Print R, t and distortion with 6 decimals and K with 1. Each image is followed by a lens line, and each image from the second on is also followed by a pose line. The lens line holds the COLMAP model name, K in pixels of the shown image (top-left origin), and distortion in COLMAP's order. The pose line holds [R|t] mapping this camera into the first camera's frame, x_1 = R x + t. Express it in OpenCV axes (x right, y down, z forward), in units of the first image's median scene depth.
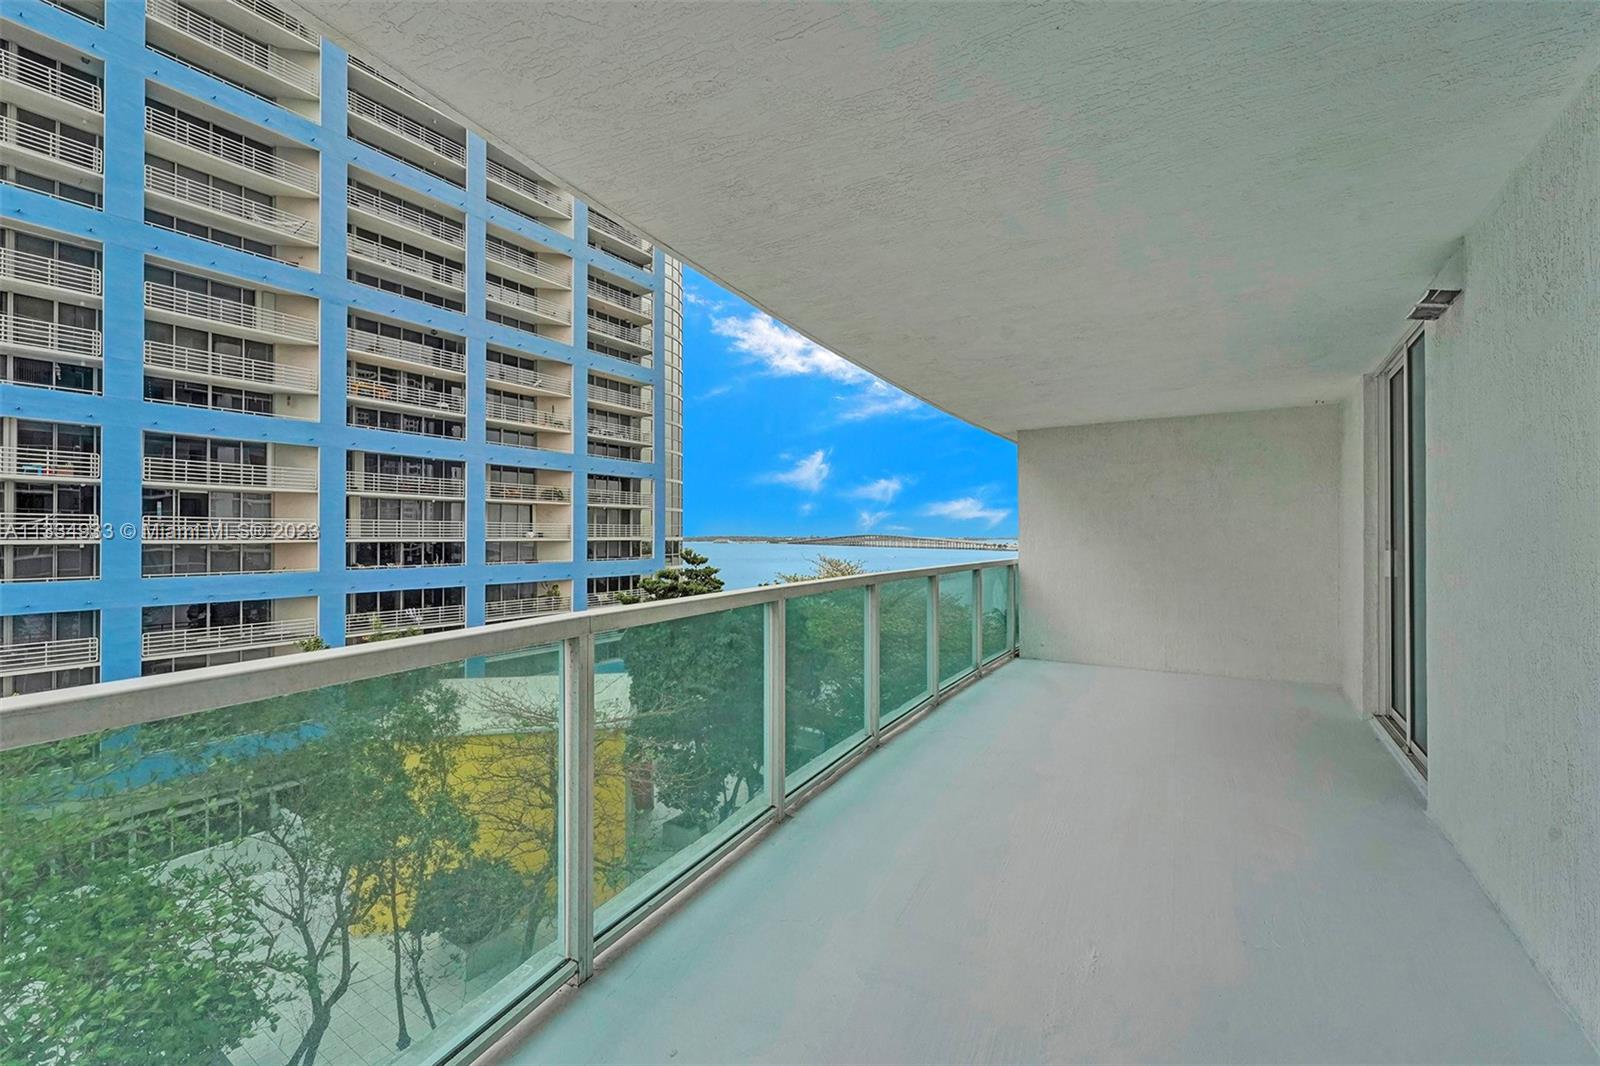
lens RADIAL K [[654.7, 0, 773.6], [0, 654.7, 524.8], [0, 0, 1]] dist [0.001794, -0.000228]
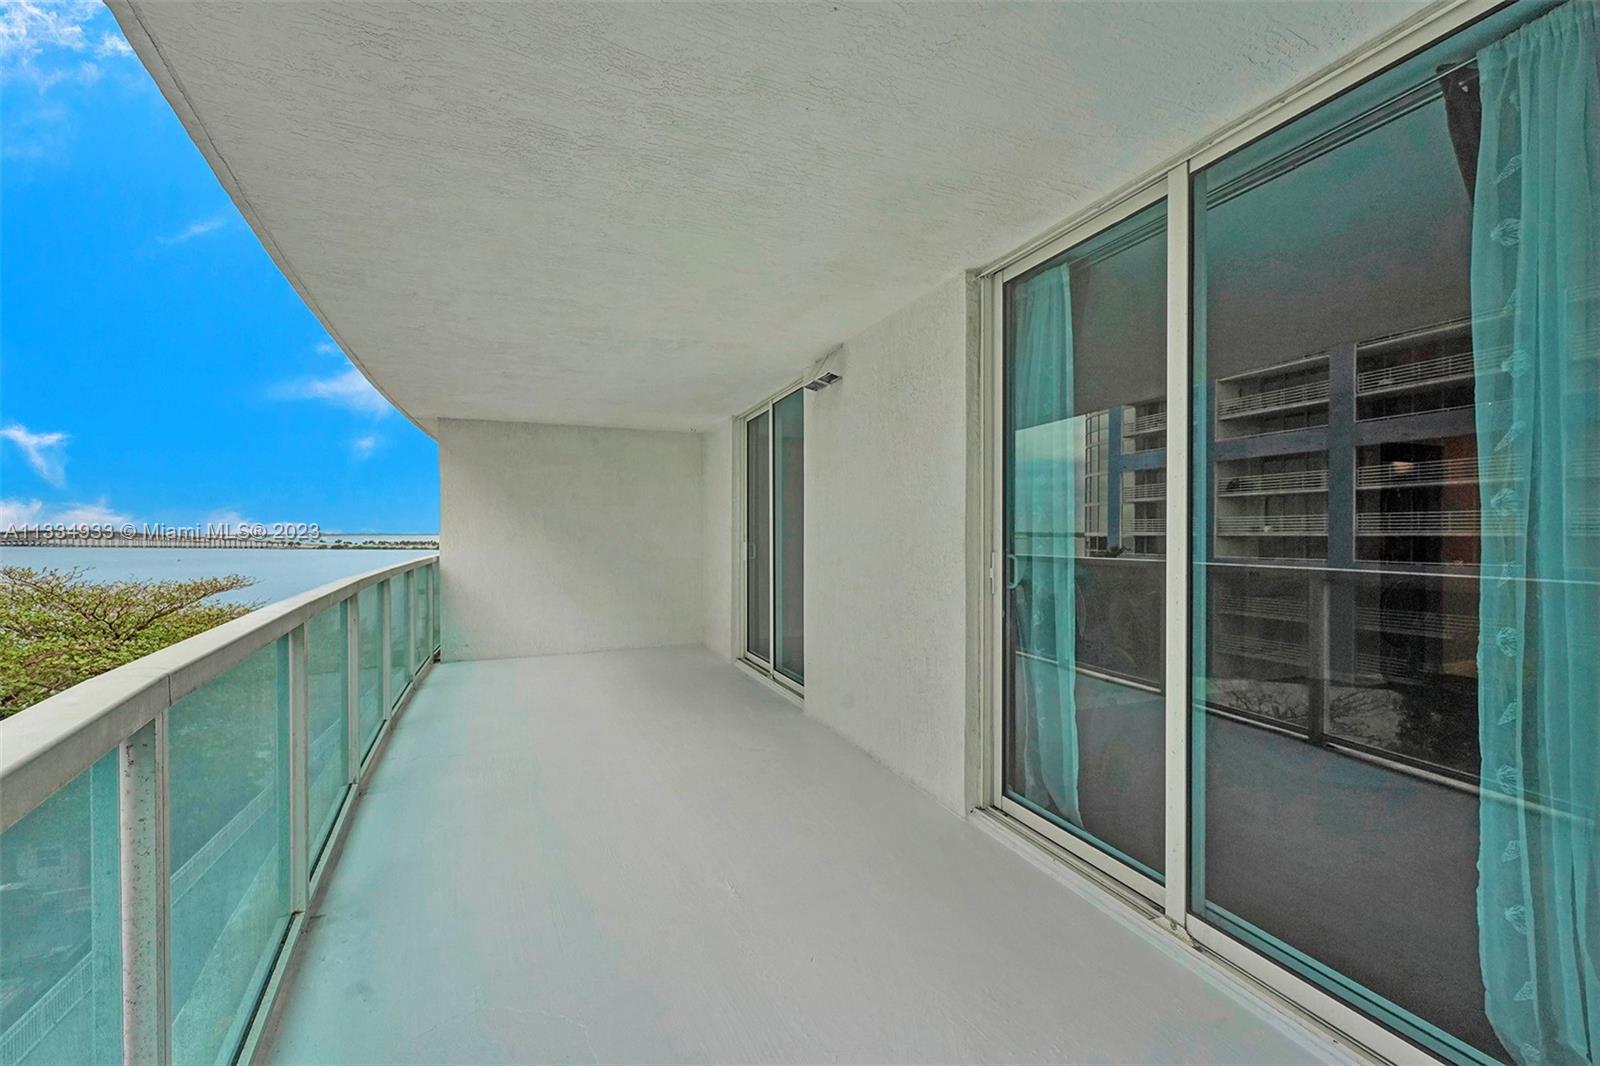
lens RADIAL K [[654.7, 0, 797.2], [0, 654.7, 546.7], [0, 0, 1]] dist [0.001794, -0.000228]
pose [[0.571296, -0.022482, 0.820436, -0.127235], [-0.012825, 0.999258, 0.036313, -0.003468], [-0.820644, -0.031268, 0.570584, 0.074672]]
